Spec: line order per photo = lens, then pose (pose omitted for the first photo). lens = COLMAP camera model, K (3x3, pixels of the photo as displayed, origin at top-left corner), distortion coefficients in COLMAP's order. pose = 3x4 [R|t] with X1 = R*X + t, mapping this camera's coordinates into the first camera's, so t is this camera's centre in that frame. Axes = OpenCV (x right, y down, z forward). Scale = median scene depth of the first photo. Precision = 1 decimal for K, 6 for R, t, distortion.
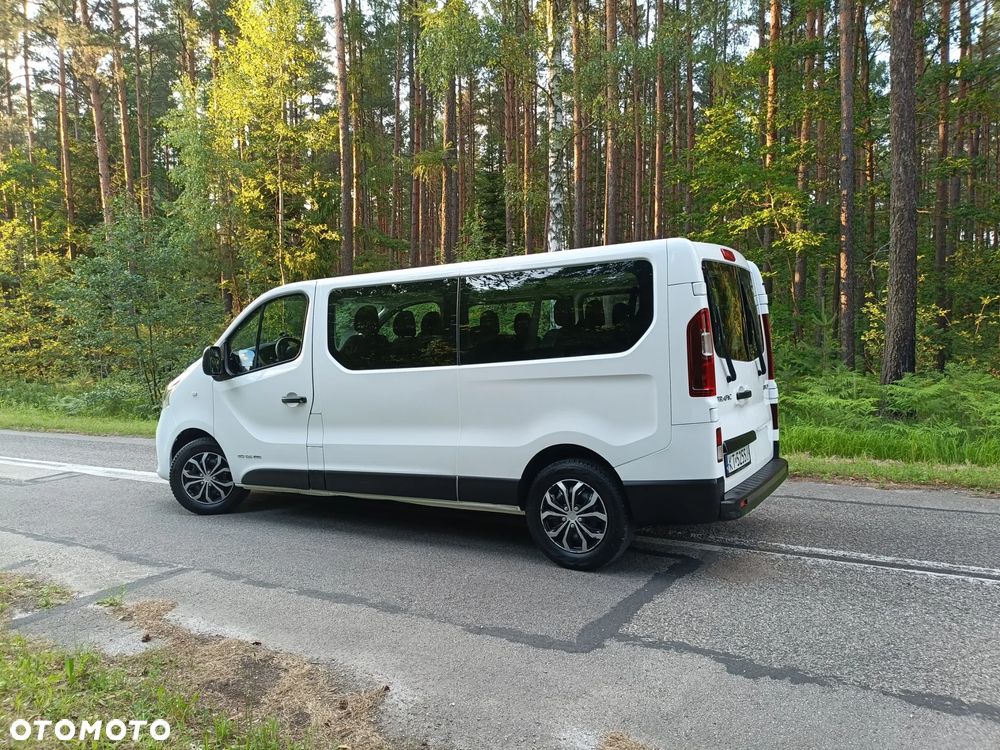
lens RADIAL K [[737.9, 0, 495.5], [0, 737.9, 375.4], [0, 0, 1]] dist [0.028037, -0.014887]
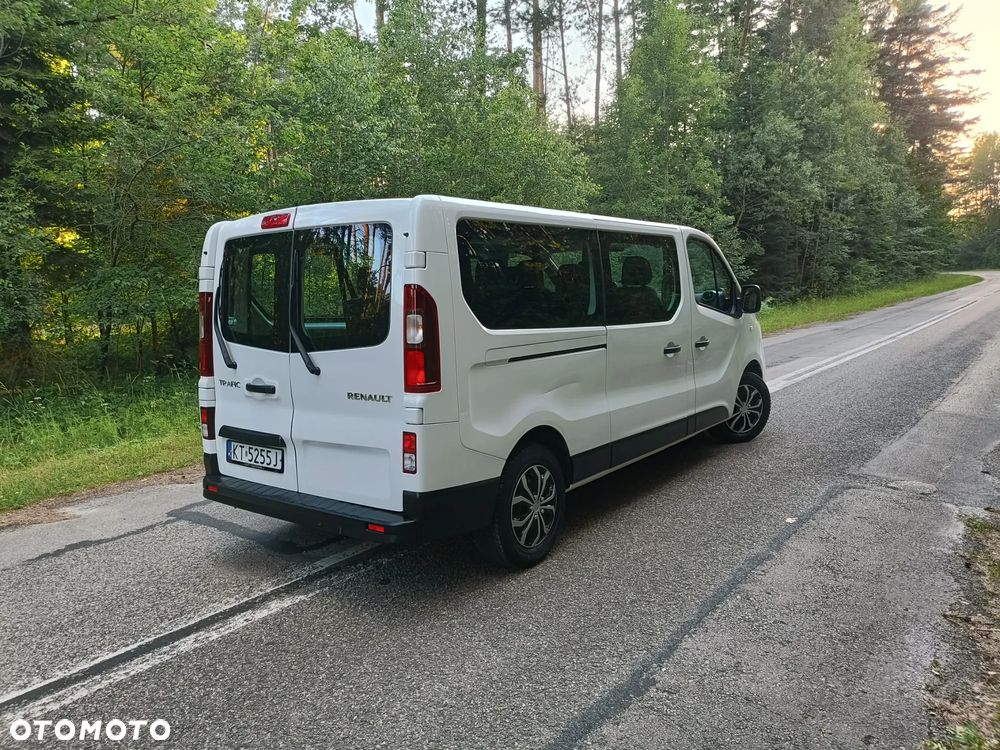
lens RADIAL K [[738.3, 0, 487.6], [0, 738.3, 376.5], [0, 0, 1]] dist [0.023325, -0.009422]
pose [[-0.099236, 0.157337, -0.982546, 1.106916], [-0.001110, 0.987402, 0.158226, -0.119309], [0.995063, 0.016792, -0.097811, 1.290824]]
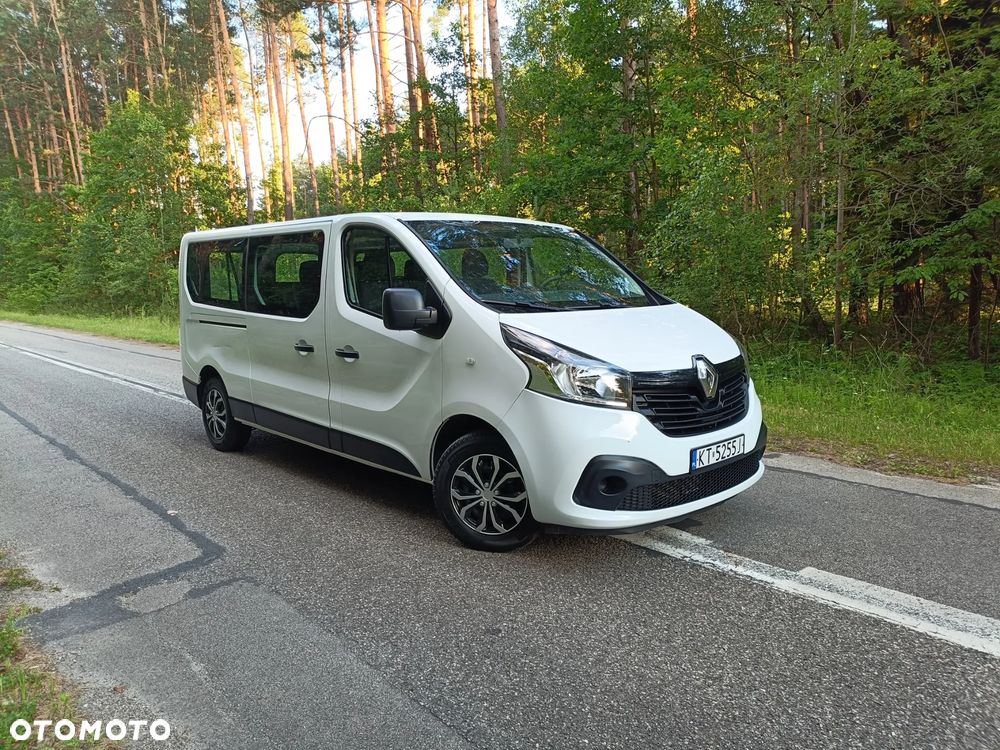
lens RADIAL K [[737.9, 0, 495.5], [0, 737.9, 375.4], [0, 0, 1]] dist [0.028037, -0.014887]
pose [[-0.960645, 0.010613, 0.277578, -0.587565], [0.056886, 0.985608, 0.159189, -0.101821], [-0.271893, 0.168714, -0.947423, 2.419070]]
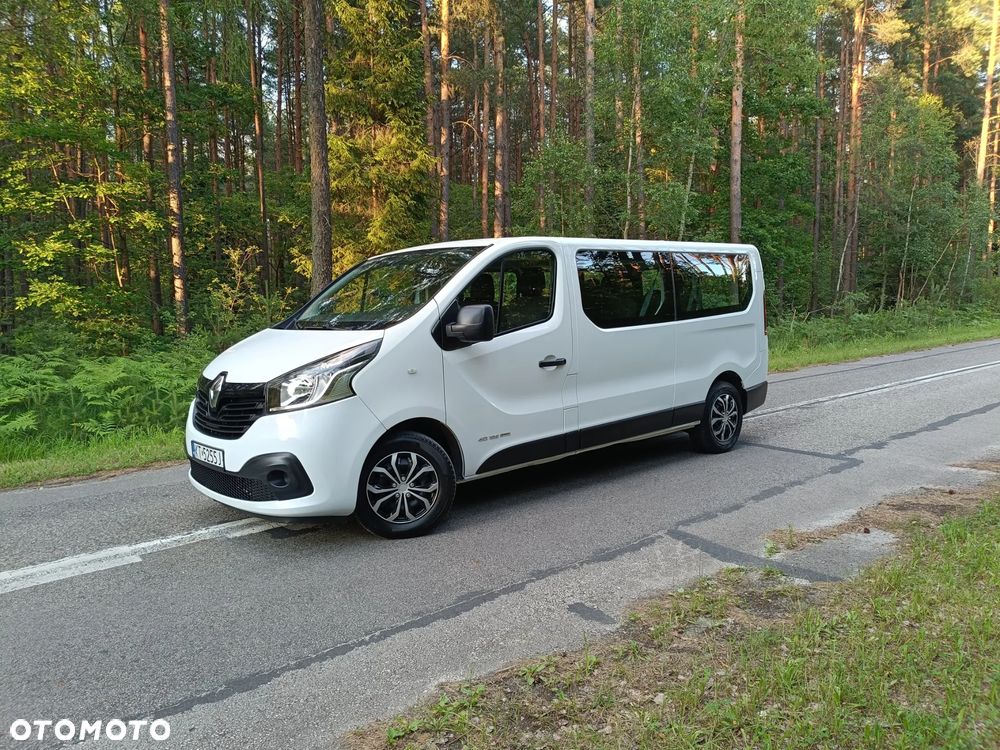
lens RADIAL K [[737.9, 0, 495.5], [0, 737.9, 375.4], [0, 0, 1]] dist [0.028037, -0.014887]
pose [[0.292030, -0.067537, 0.954022, -1.404080], [0.057834, 0.996925, 0.052871, -0.005339], [-0.954659, 0.039734, 0.295038, 0.938341]]
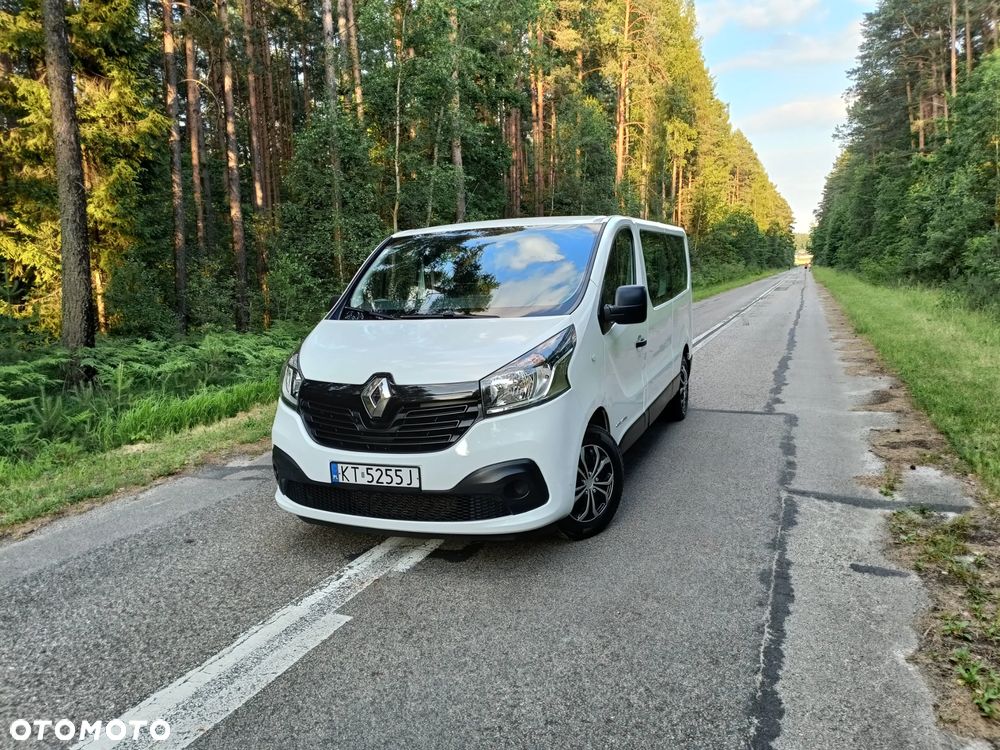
lens RADIAL K [[744.1, 0, 493.7], [0, 744.1, 376.0], [0, 0, 1]] dist [0.024623, -0.009645]
pose [[-0.161462, -0.094390, 0.982355, -1.385704], [0.089132, 0.989953, 0.109770, -0.053205], [-0.982846, 0.105283, -0.151426, 1.572192]]
